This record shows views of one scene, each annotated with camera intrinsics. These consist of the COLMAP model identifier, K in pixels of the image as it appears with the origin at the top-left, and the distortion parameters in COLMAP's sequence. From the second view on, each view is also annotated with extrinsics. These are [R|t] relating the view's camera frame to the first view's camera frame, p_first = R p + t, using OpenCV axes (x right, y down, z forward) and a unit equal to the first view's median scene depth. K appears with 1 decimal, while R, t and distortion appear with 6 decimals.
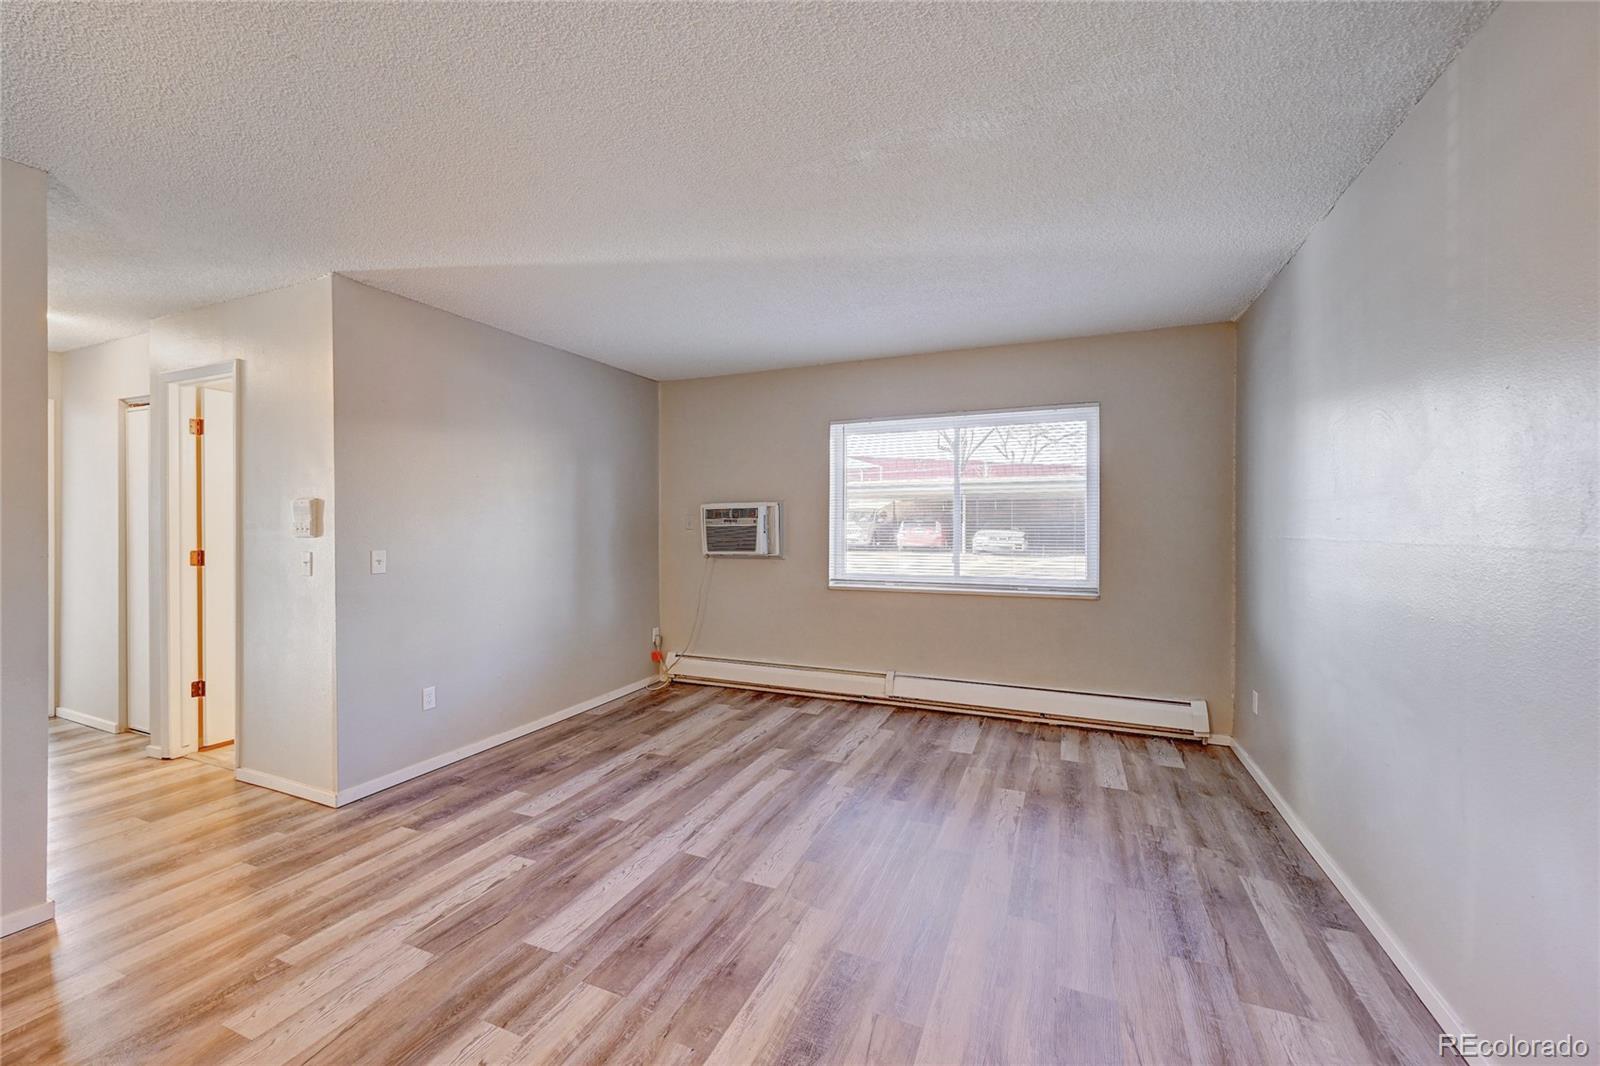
lens RADIAL K [[638.5, 0, 802.4], [0, 638.5, 502.5], [0, 0, 1]] dist [-0.003812, 0.000711]
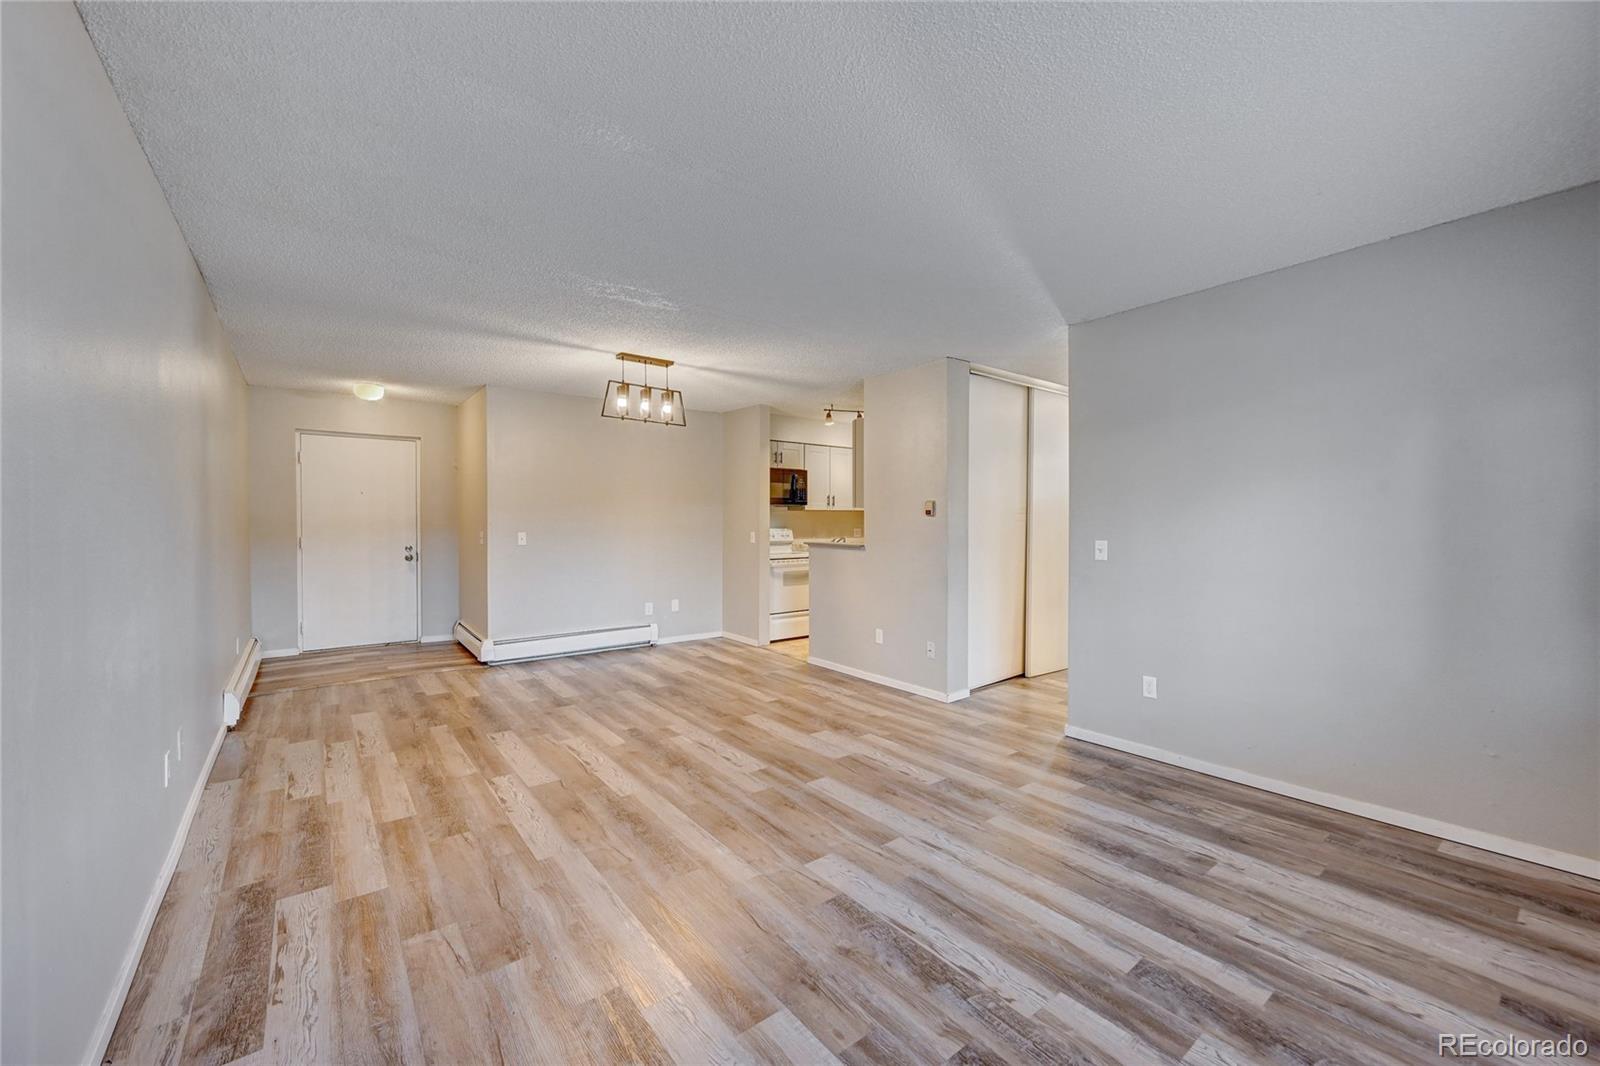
lens RADIAL K [[638.5, 0, 795.1], [0, 638.5, 532.6], [0, 0, 1]] dist [-0.003812, 0.000711]
pose [[-0.503122, 0.012470, -0.864126, 0.597549], [0.034067, 0.999405, -0.005412, 0.046653], [0.863544, -0.032161, -0.503247, 1.064311]]
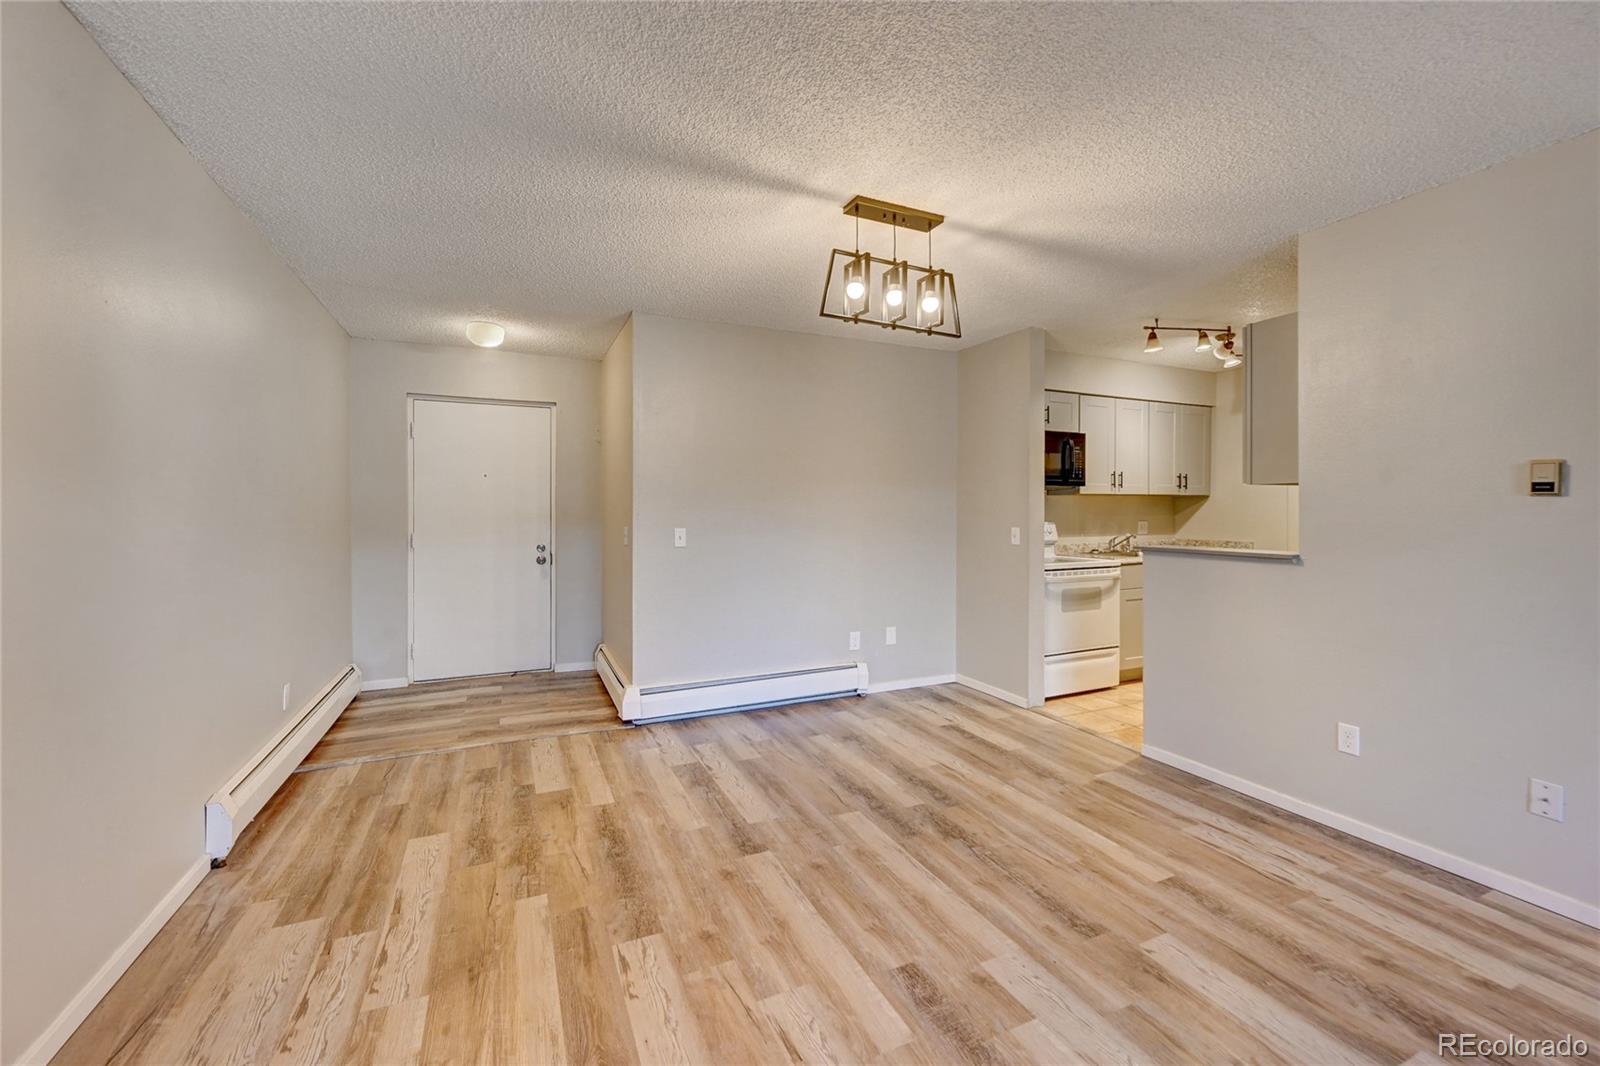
lens RADIAL K [[638.5, 0, 792.2], [0, 638.5, 509.4], [0, 0, 1]] dist [-0.003812, 0.000711]
pose [[-0.685472, -0.005854, -0.728075, 0.184567], [0.030622, 0.998851, -0.036862, 0.026677], [0.727455, -0.047562, -0.684505, 0.502433]]
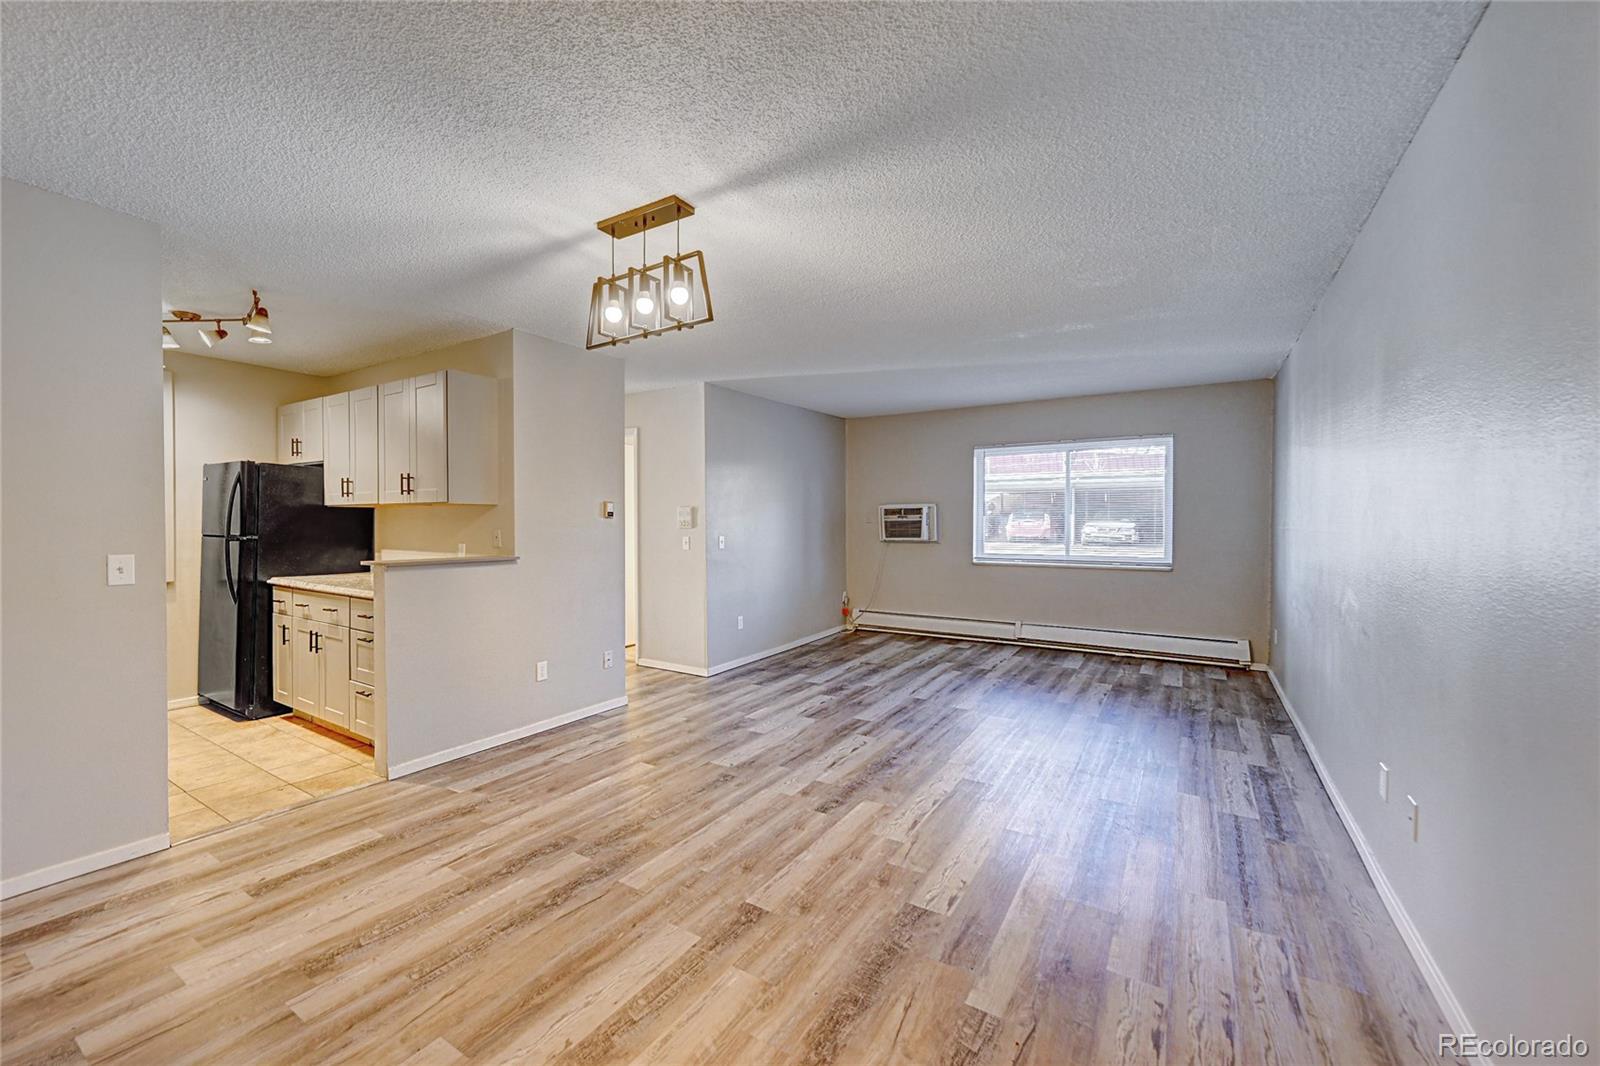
lens RADIAL K [[638.5, 0, 800.5], [0, 638.5, 528.2], [0, 0, 1]] dist [-0.003812, 0.000711]
pose [[0.988004, -0.002414, -0.154410, -0.170162], [0.010518, 0.998608, 0.051689, -0.031670], [0.154070, -0.052693, 0.986654, -0.656233]]
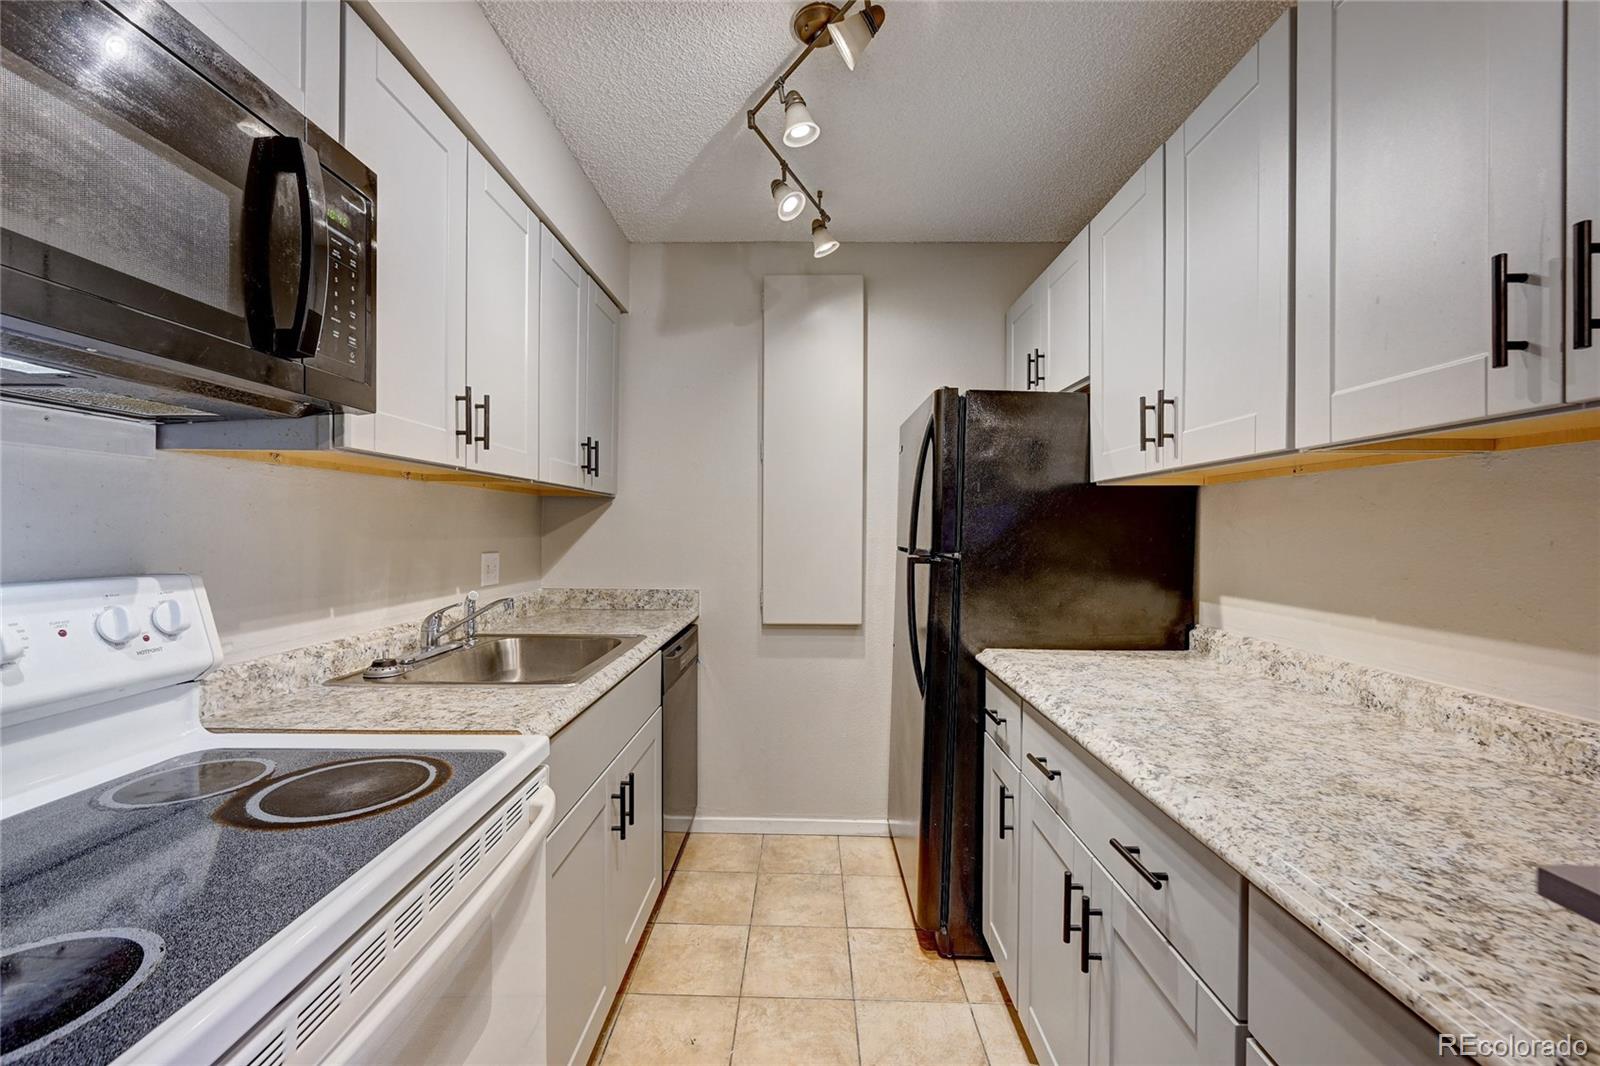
lens RADIAL K [[638.5, 0, 800.7], [0, 638.5, 529.0], [0, 0, 1]] dist [-0.003812, 0.000711]
pose [[0.374626, -0.002128, -0.927174, -0.947951], [0.037050, 0.999233, 0.012677, 0.003115], [0.926435, -0.039101, 0.374418, 0.072158]]
